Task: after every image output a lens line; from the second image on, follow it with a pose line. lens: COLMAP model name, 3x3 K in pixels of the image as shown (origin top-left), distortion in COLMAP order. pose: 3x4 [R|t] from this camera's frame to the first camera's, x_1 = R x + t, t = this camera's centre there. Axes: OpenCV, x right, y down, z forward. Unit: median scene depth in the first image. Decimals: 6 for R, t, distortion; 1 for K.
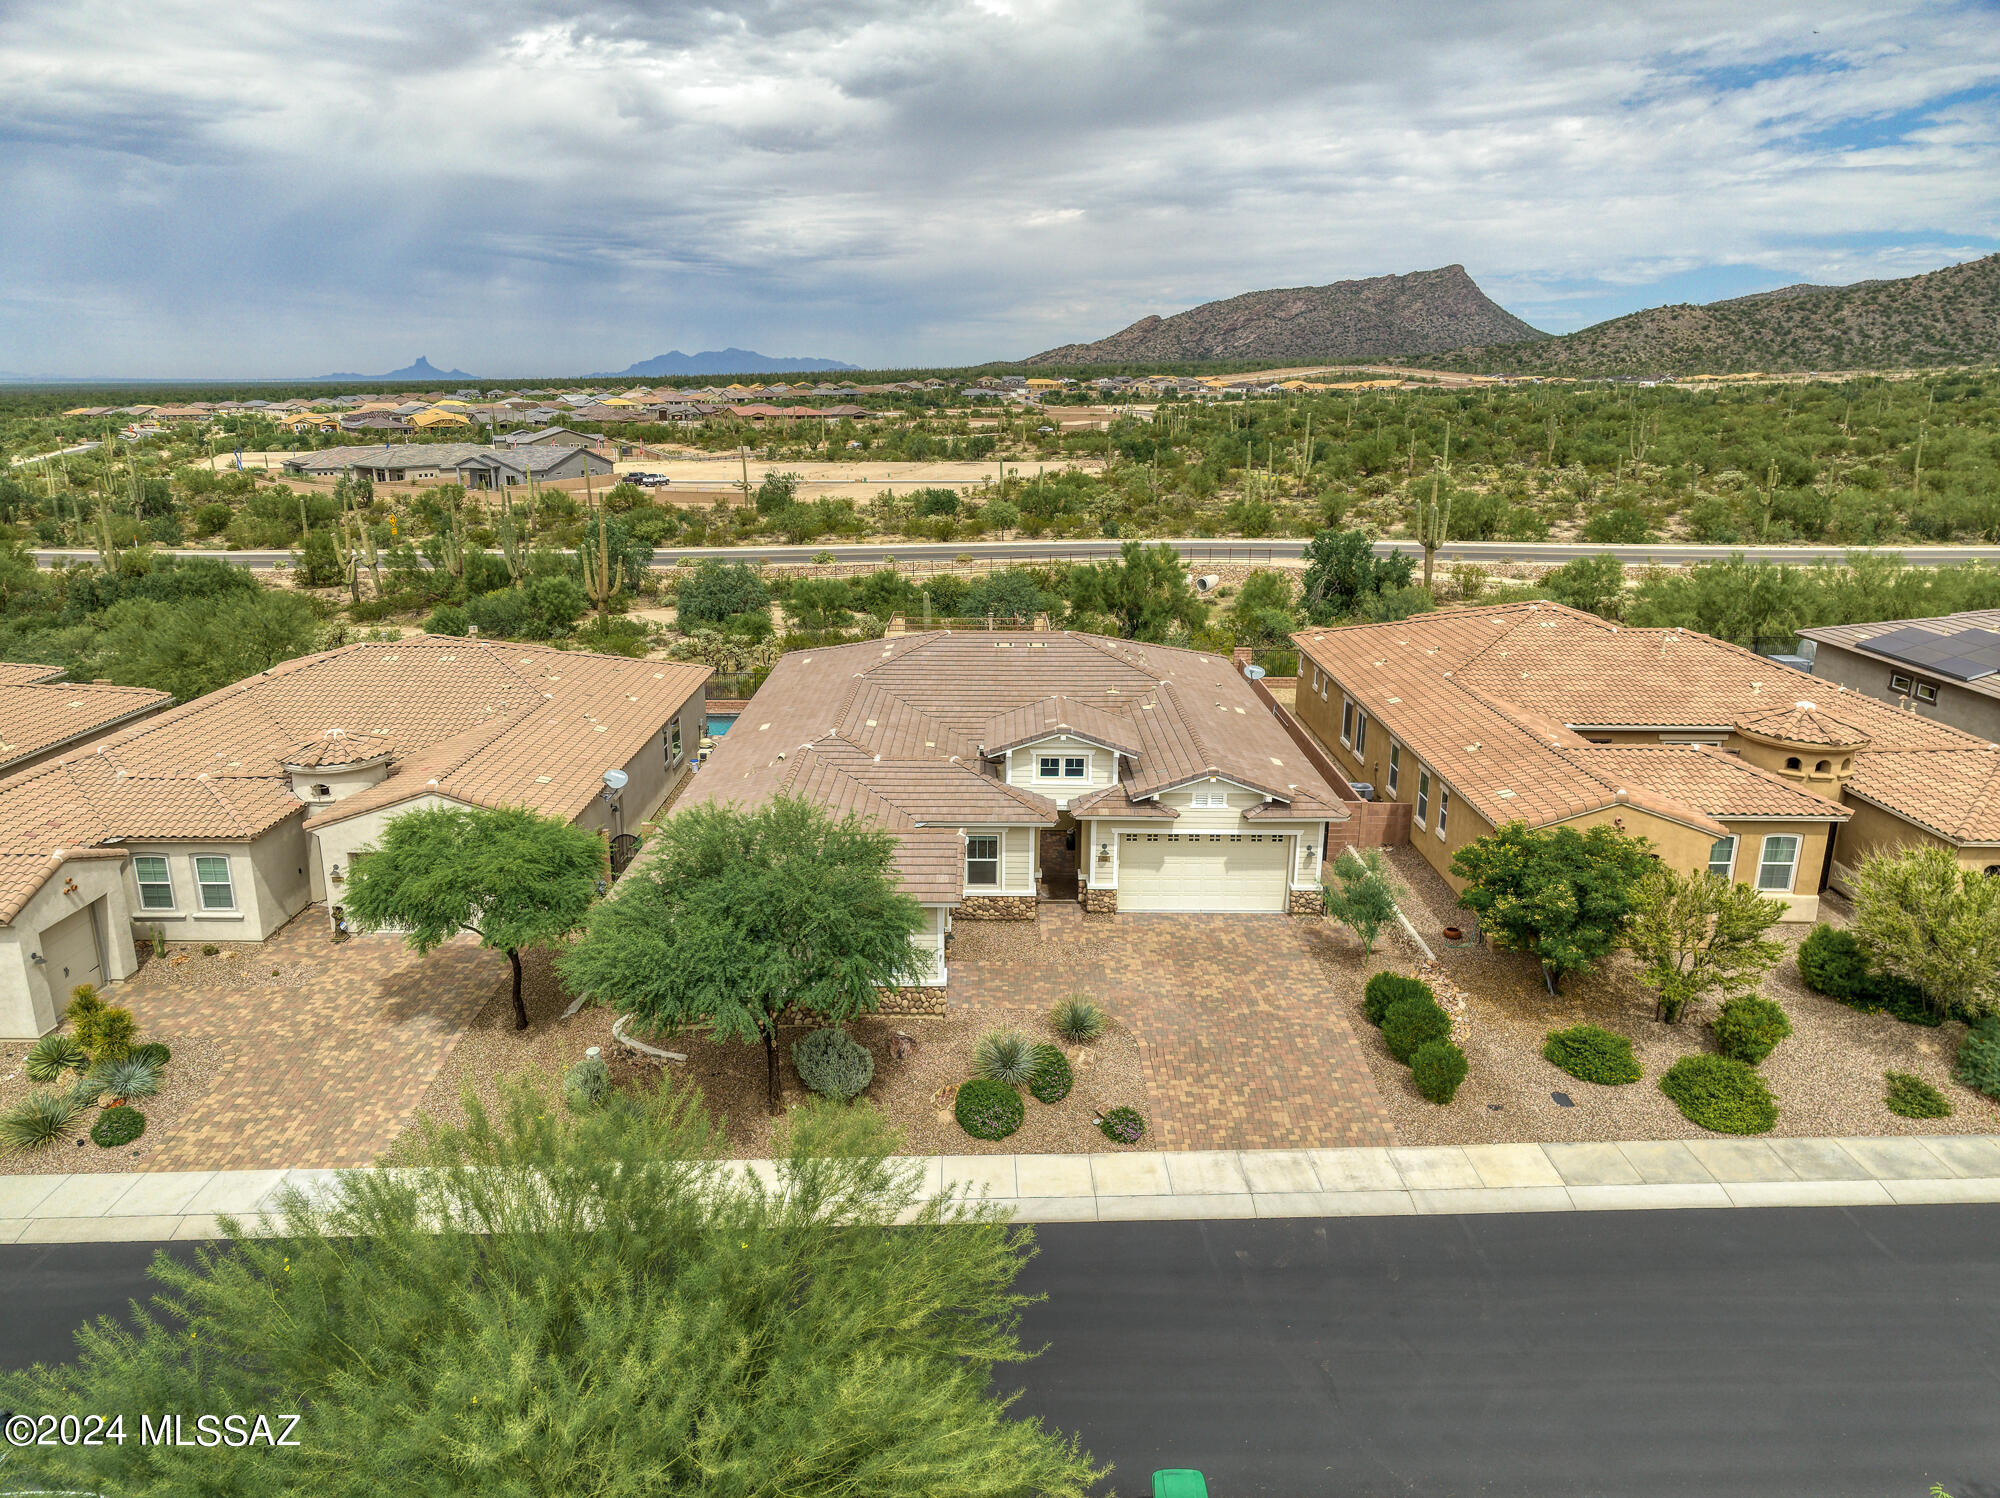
lens RADIAL K [[1371.7, 0, 1003.0], [0, 1371.7, 761.8], [0, 0, 1]] dist [0.004938, -0.004619]
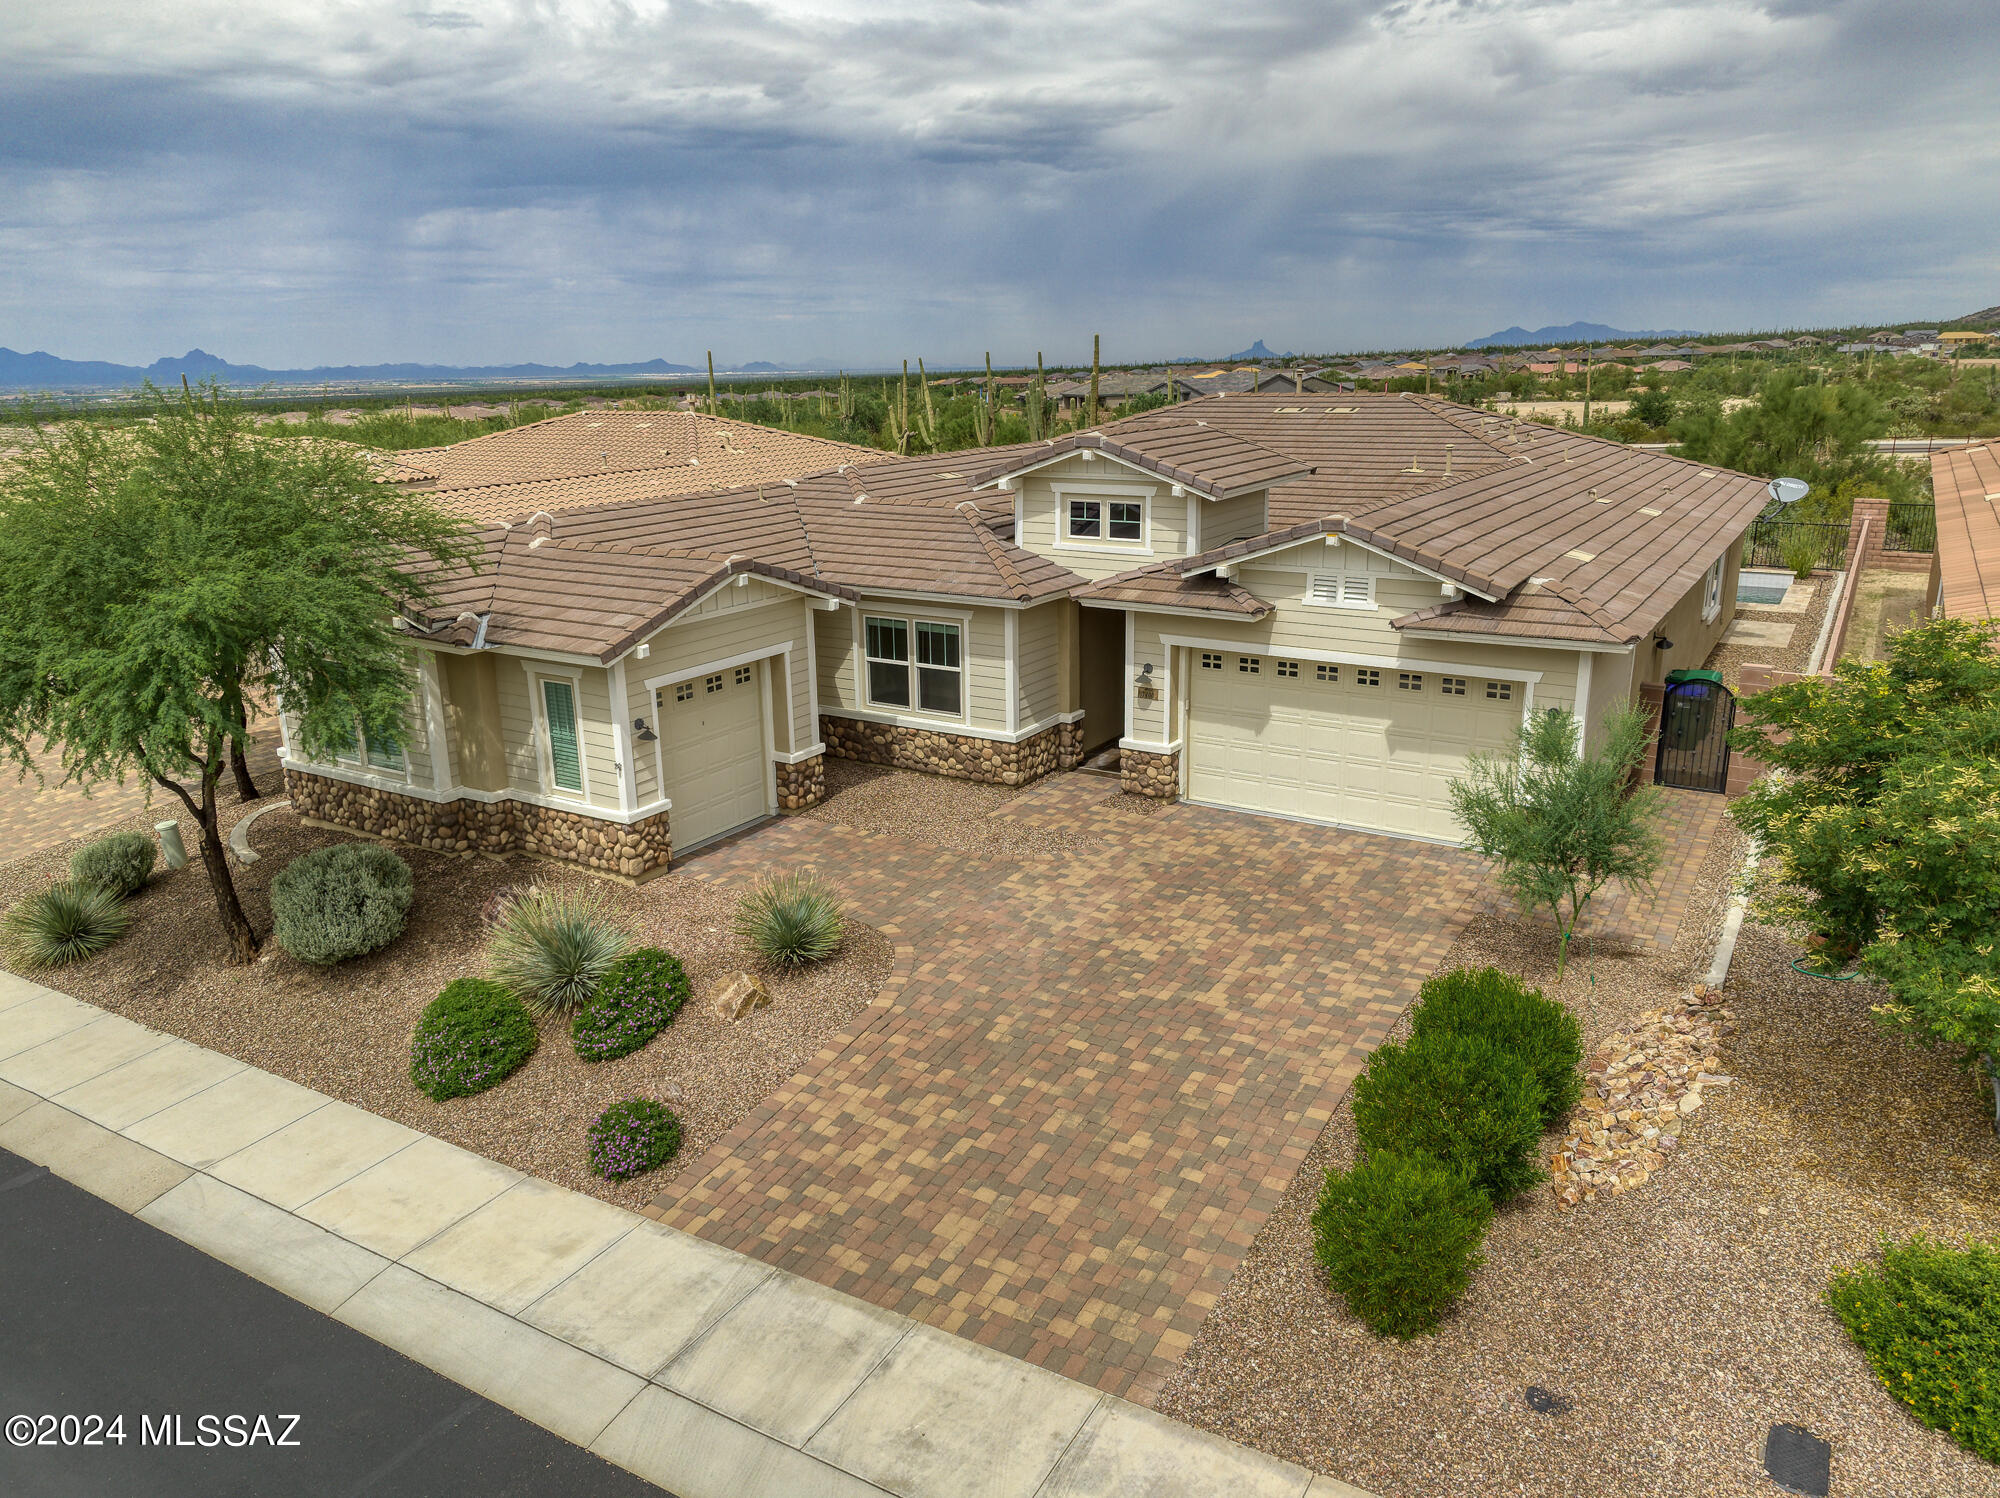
lens RADIAL K [[1414.5, 0, 1005.4], [0, 1414.5, 759.5], [0, 0, 1]] dist [0.003001, -0.002033]
pose [[0.847000, 0.126779, -0.516254, 0.312860], [-0.124862, 0.991423, 0.038613, 0.081984], [0.516721, 0.031755, 0.855565, 0.500863]]
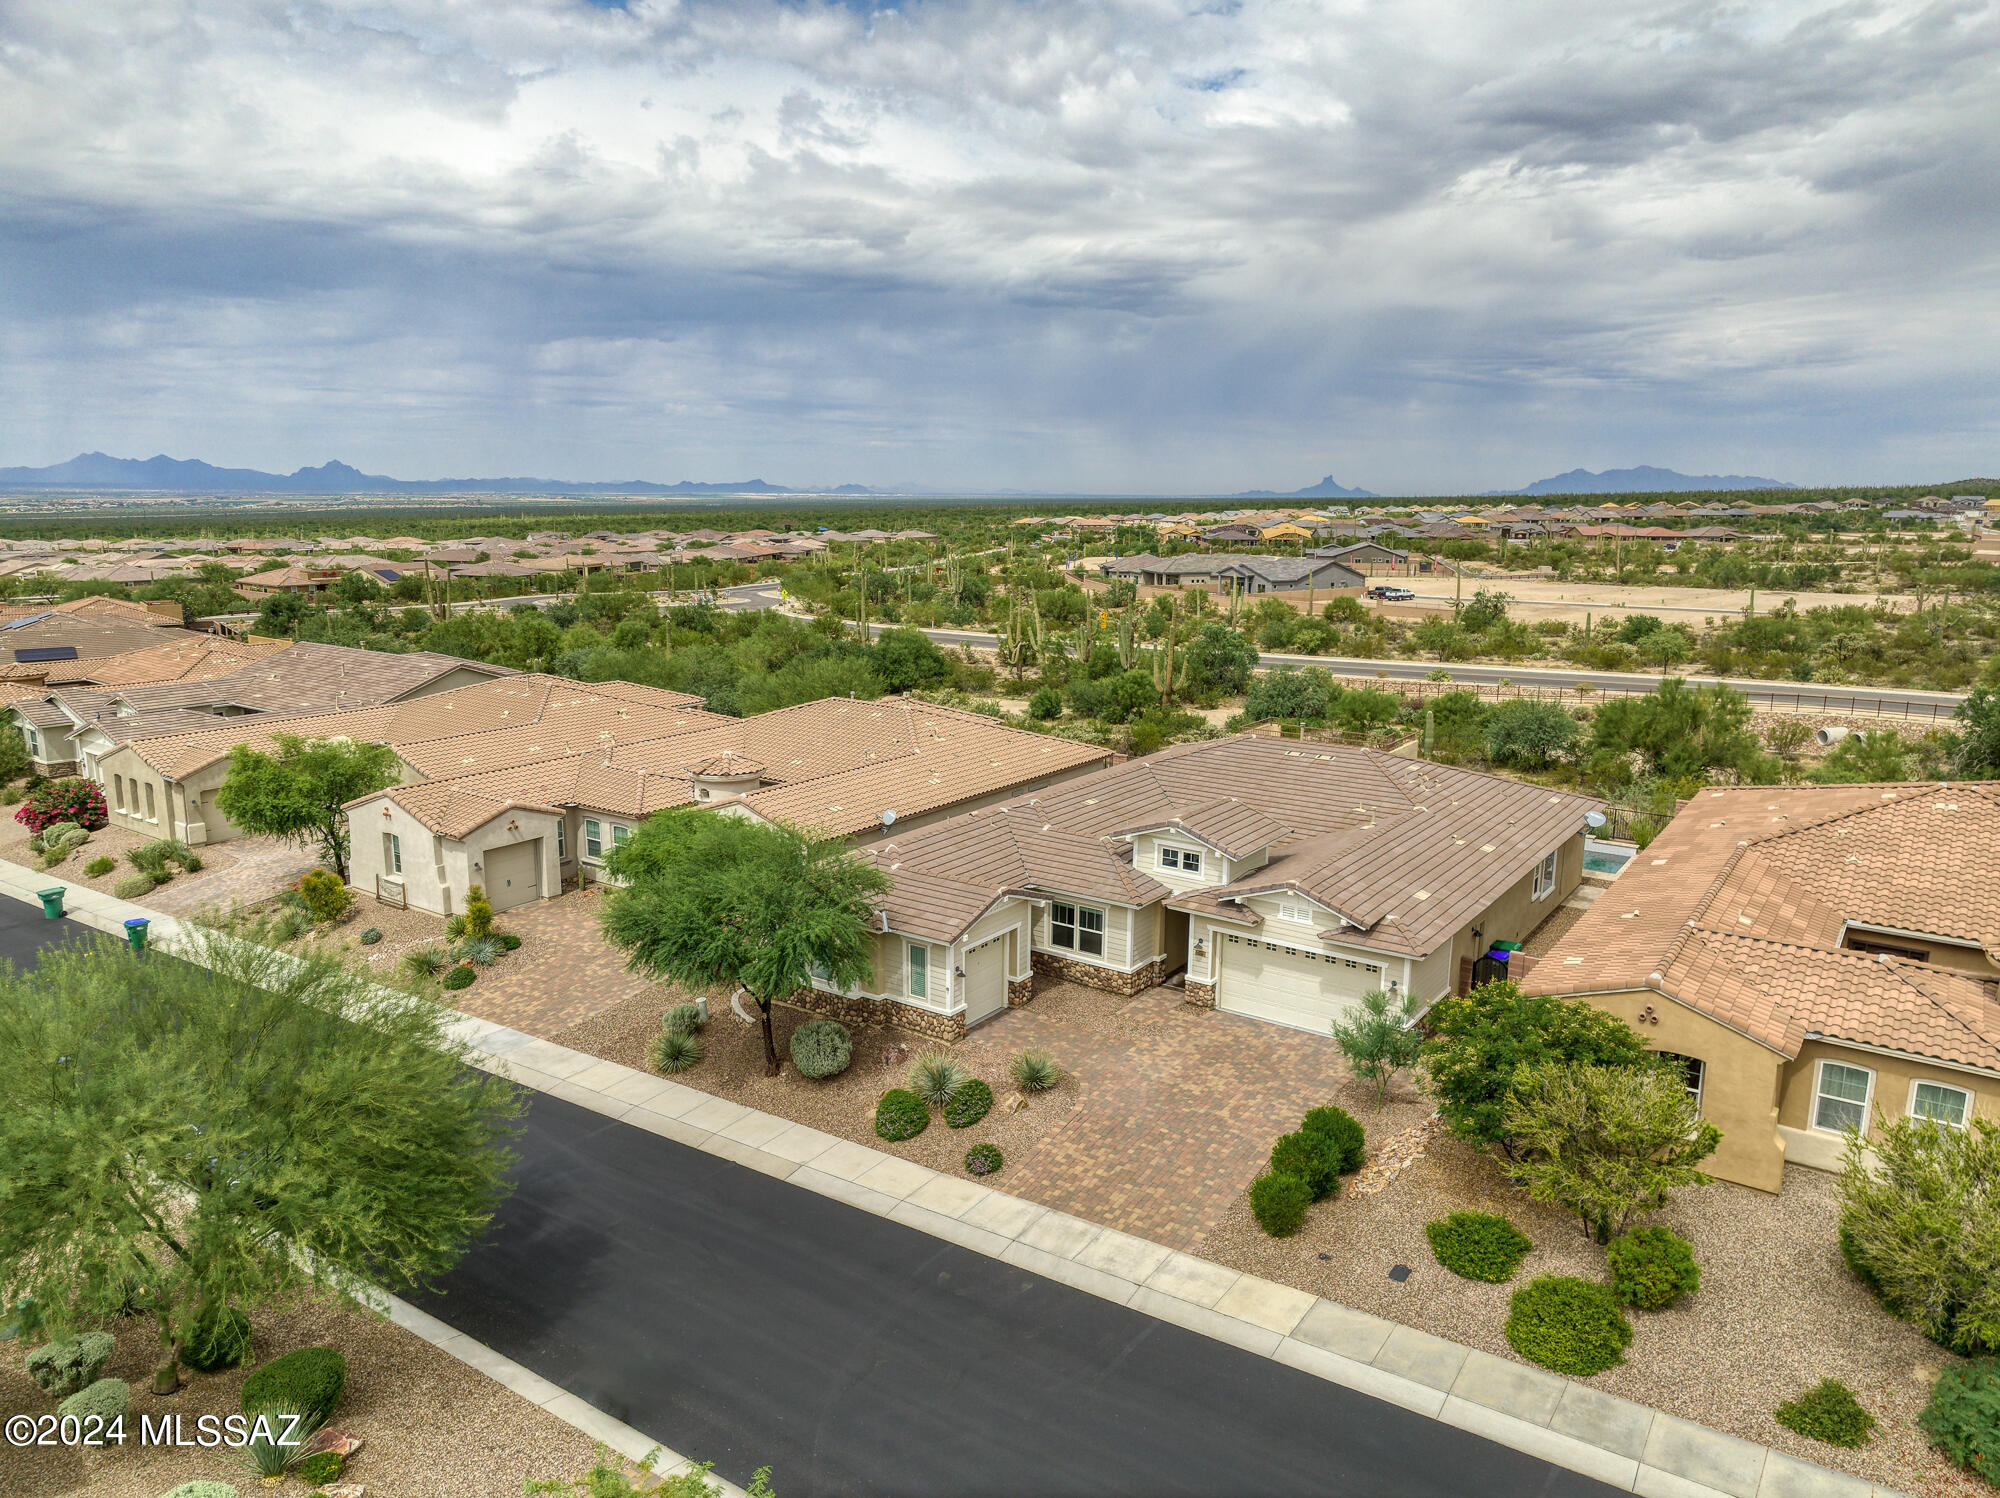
lens RADIAL K [[1371.7, 0, 1003.0], [0, 1371.7, 761.8], [0, 0, 1]] dist [0.004938, -0.004619]
pose [[0.814974, 0.115311, -0.567910, 0.524500], [-0.160986, 0.986478, -0.030722, -0.016207], [0.556688, 0.116464, 0.822517, 0.043759]]
